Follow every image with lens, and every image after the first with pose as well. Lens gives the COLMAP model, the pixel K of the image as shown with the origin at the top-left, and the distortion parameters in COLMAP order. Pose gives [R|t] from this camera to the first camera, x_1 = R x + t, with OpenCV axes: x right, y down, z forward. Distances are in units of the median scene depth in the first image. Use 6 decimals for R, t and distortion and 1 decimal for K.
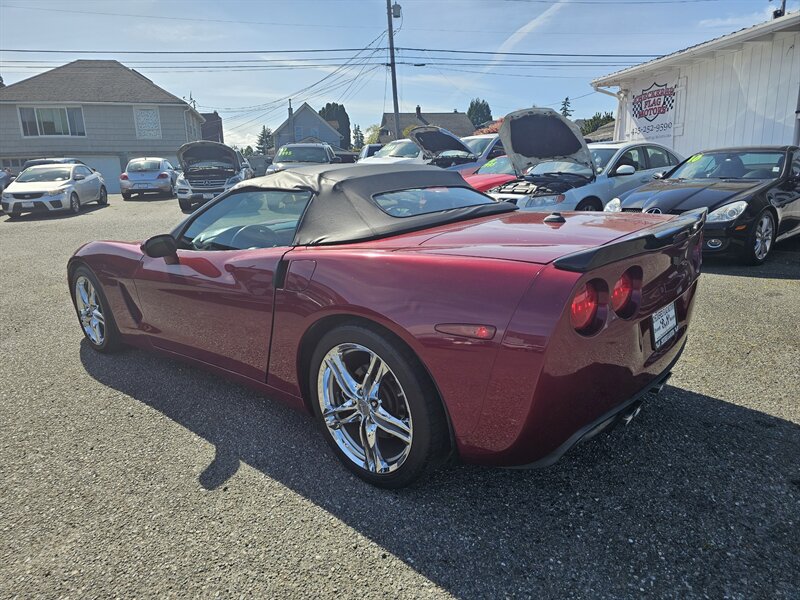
lens RADIAL K [[536.9, 0, 397.4], [0, 536.9, 303.3], [0, 0, 1]] dist [0.005568, -0.006343]
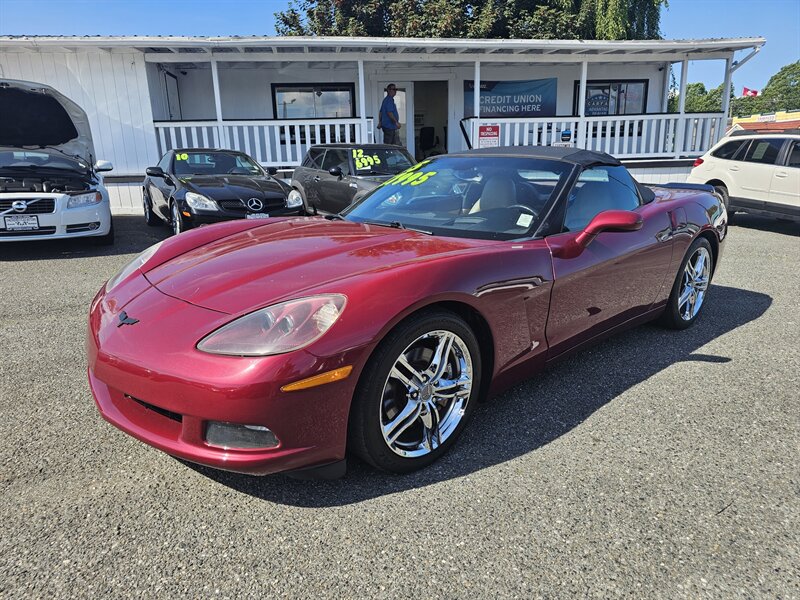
lens RADIAL K [[536.9, 0, 397.4], [0, 536.9, 303.3], [0, 0, 1]] dist [0.005568, -0.006343]
pose [[0.095700, -0.215672, 0.971765, -0.690237], [0.228531, 0.954929, 0.189430, -0.114992], [-0.968821, 0.203950, 0.140675, 0.608666]]
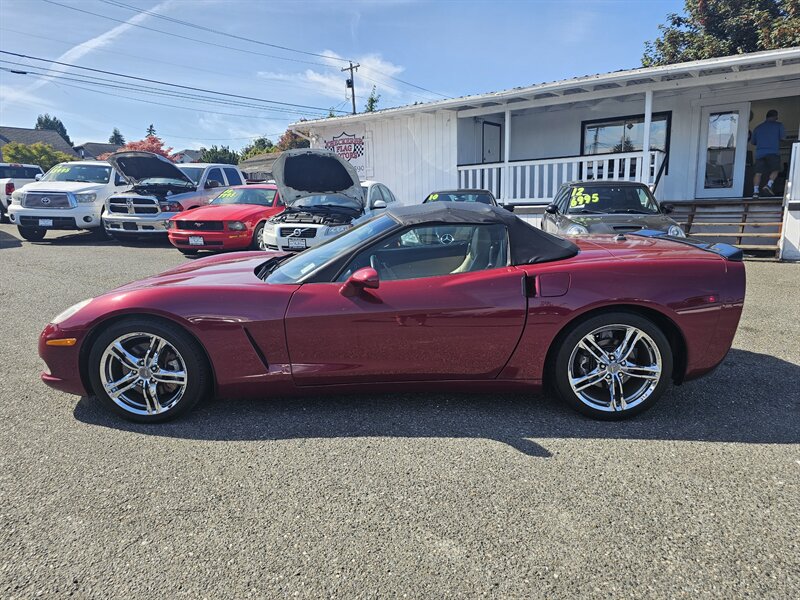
lens RADIAL K [[528.2, 0, 402.3], [0, 528.2, 295.7], [0, 0, 1]] dist [0.013041, -0.003209]
pose [[0.751167, -0.097164, 0.652922, -0.506278], [0.137624, 0.990424, -0.010944, -0.024171], [-0.645606, 0.098079, 0.757346, 0.086783]]
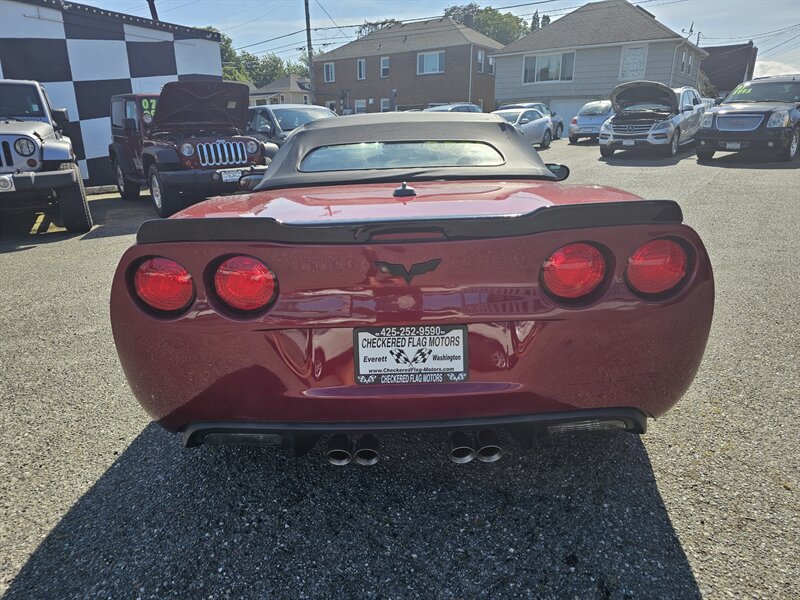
lens RADIAL K [[538.9, 0, 392.3], [0, 538.9, 304.8], [0, 0, 1]] dist [0.004658, -0.003133]
pose [[0.651178, 0.247898, -0.717296, 0.334950], [-0.175531, 0.968716, 0.175438, -0.050425], [0.738347, 0.011666, 0.674320, 0.182175]]
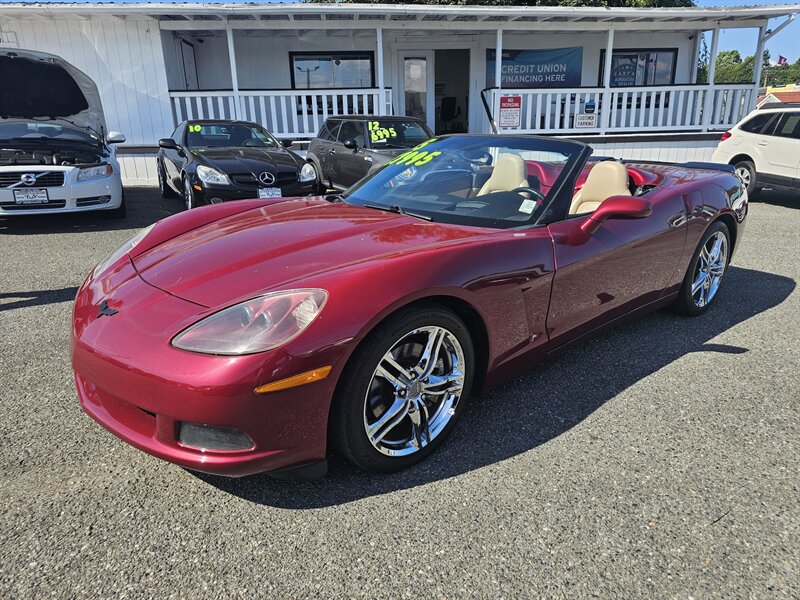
lens RADIAL K [[536.1, 0, 410.0], [0, 536.1, 296.9], [0, 0, 1]] dist [0.001512, -0.003984]
pose [[0.116768, -0.255711, 0.959676, -0.668783], [0.221057, 0.948738, 0.225899, -0.120796], [-0.968245, 0.185765, 0.167309, 0.587077]]
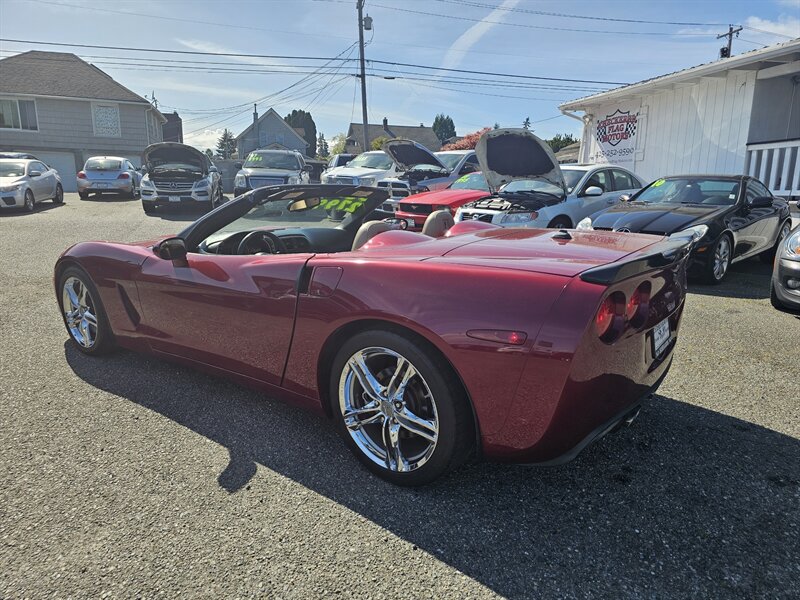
lens RADIAL K [[538.0, 0, 405.1], [0, 538.0, 304.1], [0, 0, 1]] dist [0.006510, -0.005466]
pose [[0.995923, 0.024552, 0.086805, -0.041574], [-0.022898, 0.999538, -0.020000, 0.003304], [-0.087256, 0.017931, 0.996025, -0.018081]]
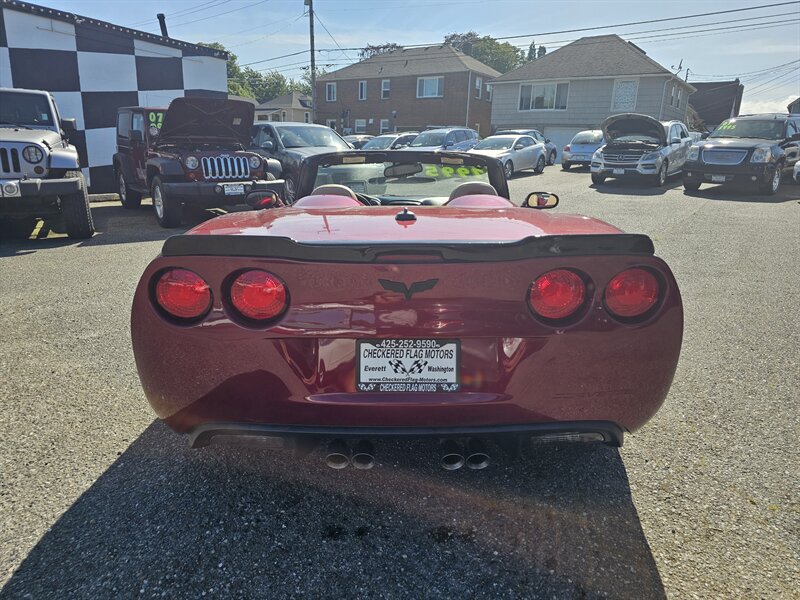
lens RADIAL K [[536.2, 0, 395.4], [0, 536.2, 293.8], [0, 0, 1]] dist [0.005957, -0.005784]
pose [[0.656921, 0.233671, -0.716835, 0.347871], [-0.211067, 0.969742, 0.122687, -0.052607], [0.723813, 0.070705, 0.686364, 0.165225]]
